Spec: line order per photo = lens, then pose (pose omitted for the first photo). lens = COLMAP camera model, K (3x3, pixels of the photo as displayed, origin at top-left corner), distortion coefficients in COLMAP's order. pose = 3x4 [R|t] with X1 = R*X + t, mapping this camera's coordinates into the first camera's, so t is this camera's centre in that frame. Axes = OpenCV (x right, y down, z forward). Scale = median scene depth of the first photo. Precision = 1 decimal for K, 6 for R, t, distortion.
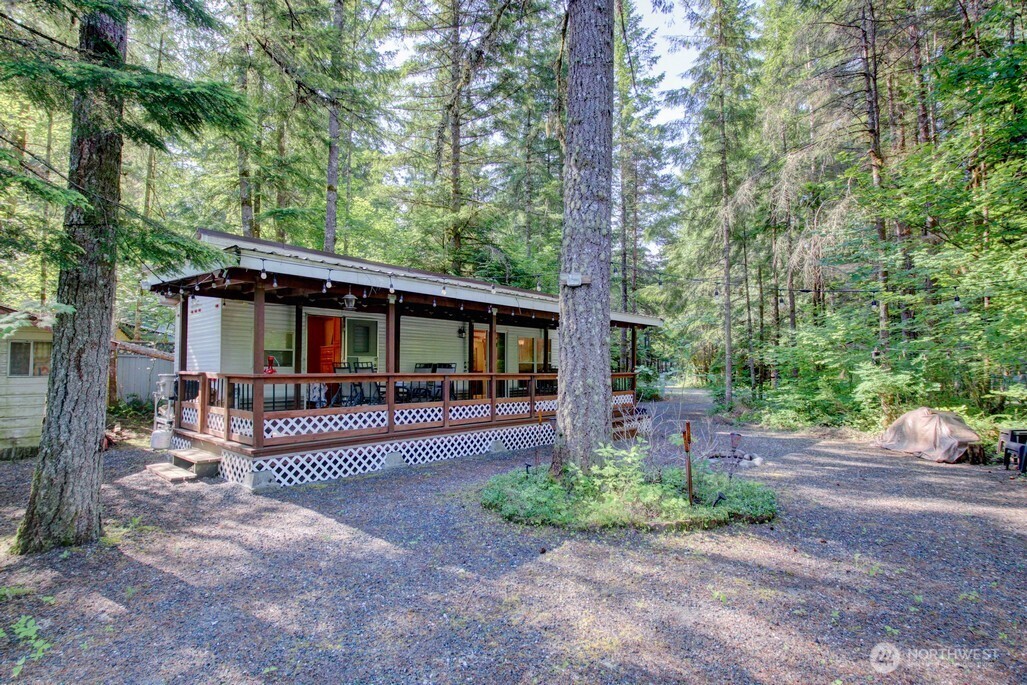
lens RADIAL K [[507.8, 0, 509.1], [0, 507.8, 348.0], [0, 0, 1]] dist [-0.003219, -0.008228]
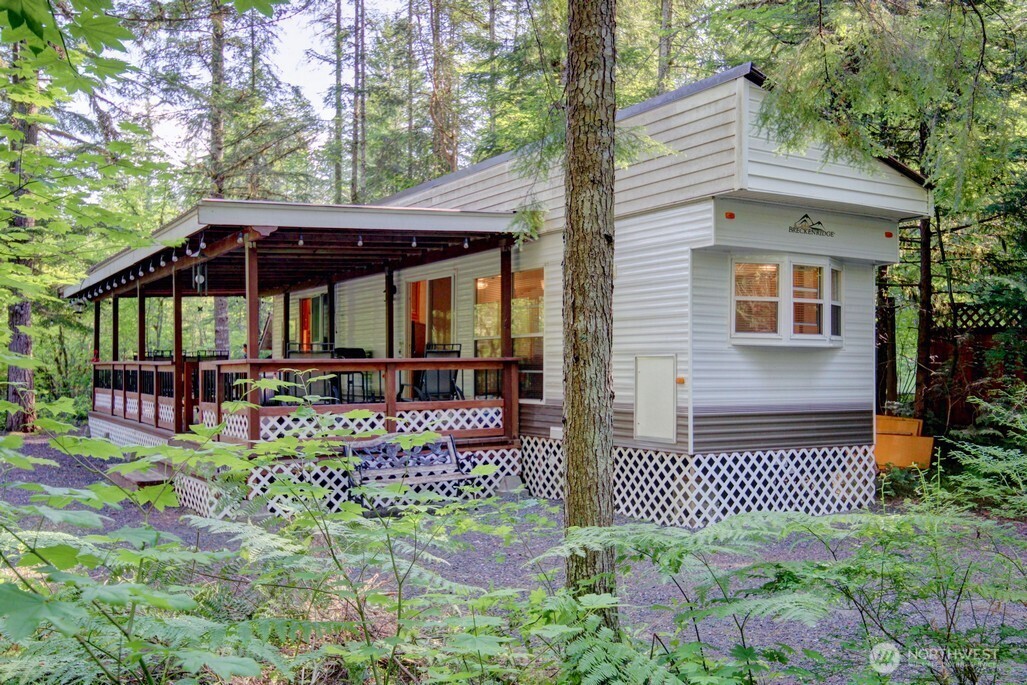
lens RADIAL K [[943.2, 0, 511.2], [0, 943.2, 349.4], [0, 0, 1]] dist [0.023793, 0.000000]
pose [[-0.301180, -0.020102, -0.953355, 1.494815], [0.037966, 0.998732, -0.033053, 0.126204], [0.952811, -0.046150, -0.300035, 2.478237]]
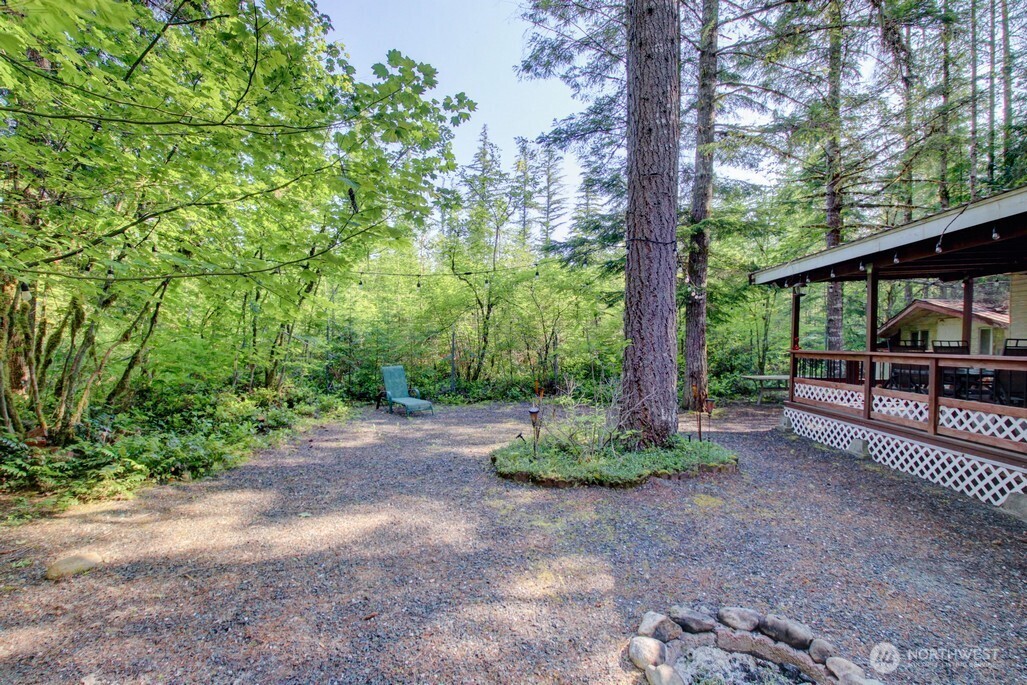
lens RADIAL K [[482.2, 0, 504.5], [0, 482.2, 348.4], [0, 0, 1]] dist [-0.006811, -0.007196]
pose [[-0.799084, -0.008822, -0.601155, 0.790239], [0.005197, 0.999754, -0.021580, 0.058237], [0.601197, -0.020368, -0.798841, 1.293236]]
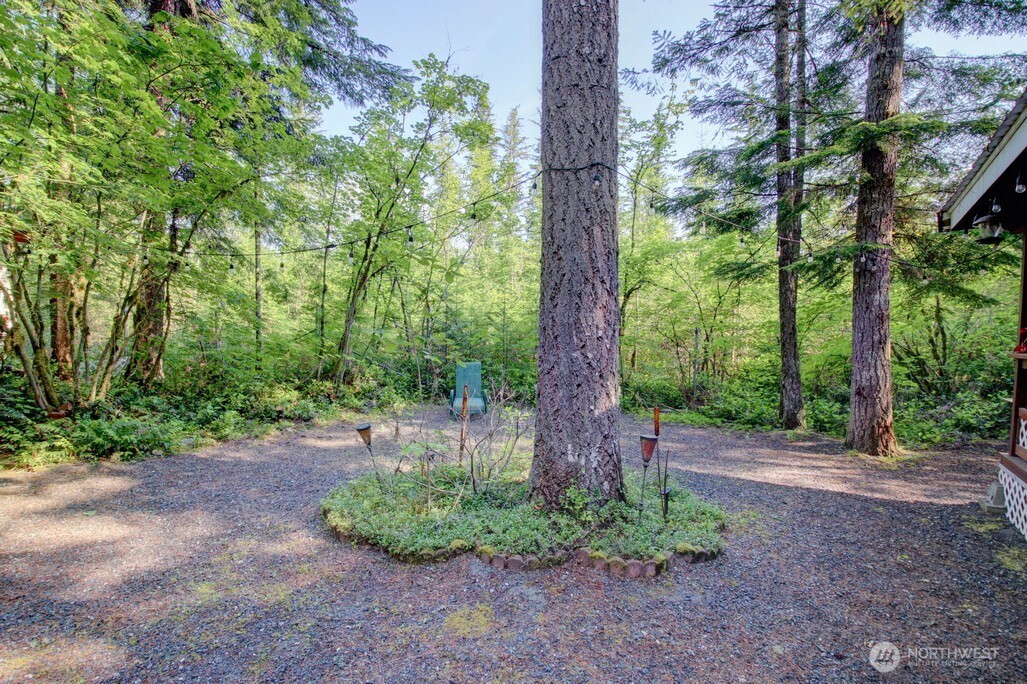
lens RADIAL K [[517.3, 0, 504.7], [0, 517.3, 350.2], [0, 0, 1]] dist [-0.017527, -0.006107]
pose [[-0.992391, -0.019115, -0.121635, 0.256229], [-0.018540, 0.999811, -0.005856, 0.052792], [0.121724, -0.003556, -0.992558, 1.317635]]
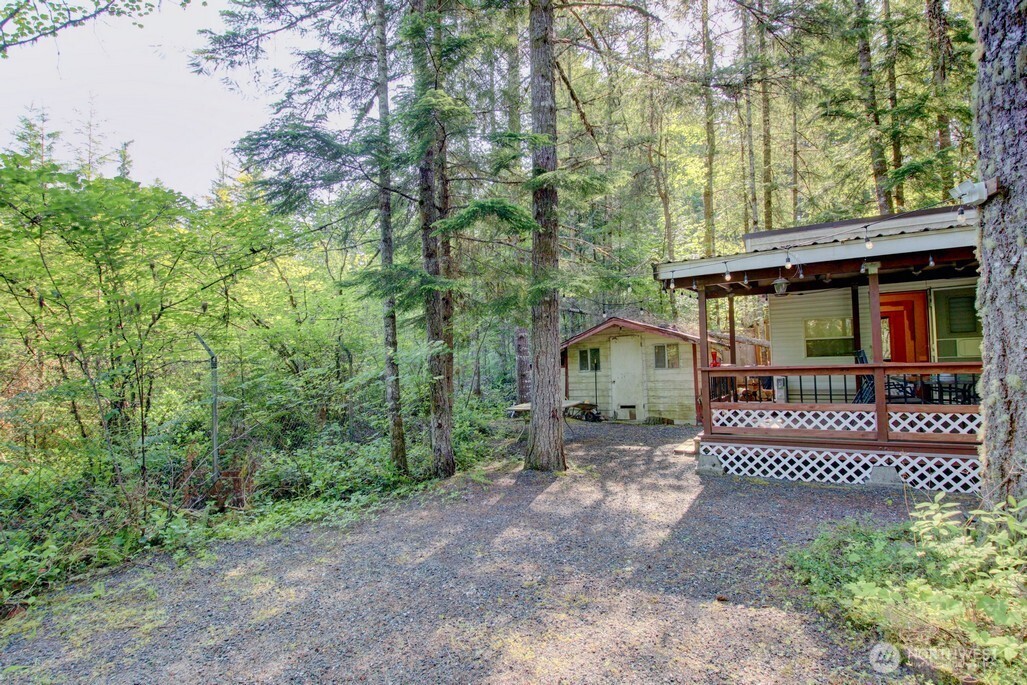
lens RADIAL K [[507.8, 0, 507.3], [0, 507.8, 343.4], [0, 0, 1]] dist [-0.003219, -0.008228]
pose [[0.187453, -0.047012, -0.981148, 0.429096], [0.071069, 0.996885, -0.034188, 0.003181], [0.979699, -0.063320, 0.190210, 0.295072]]
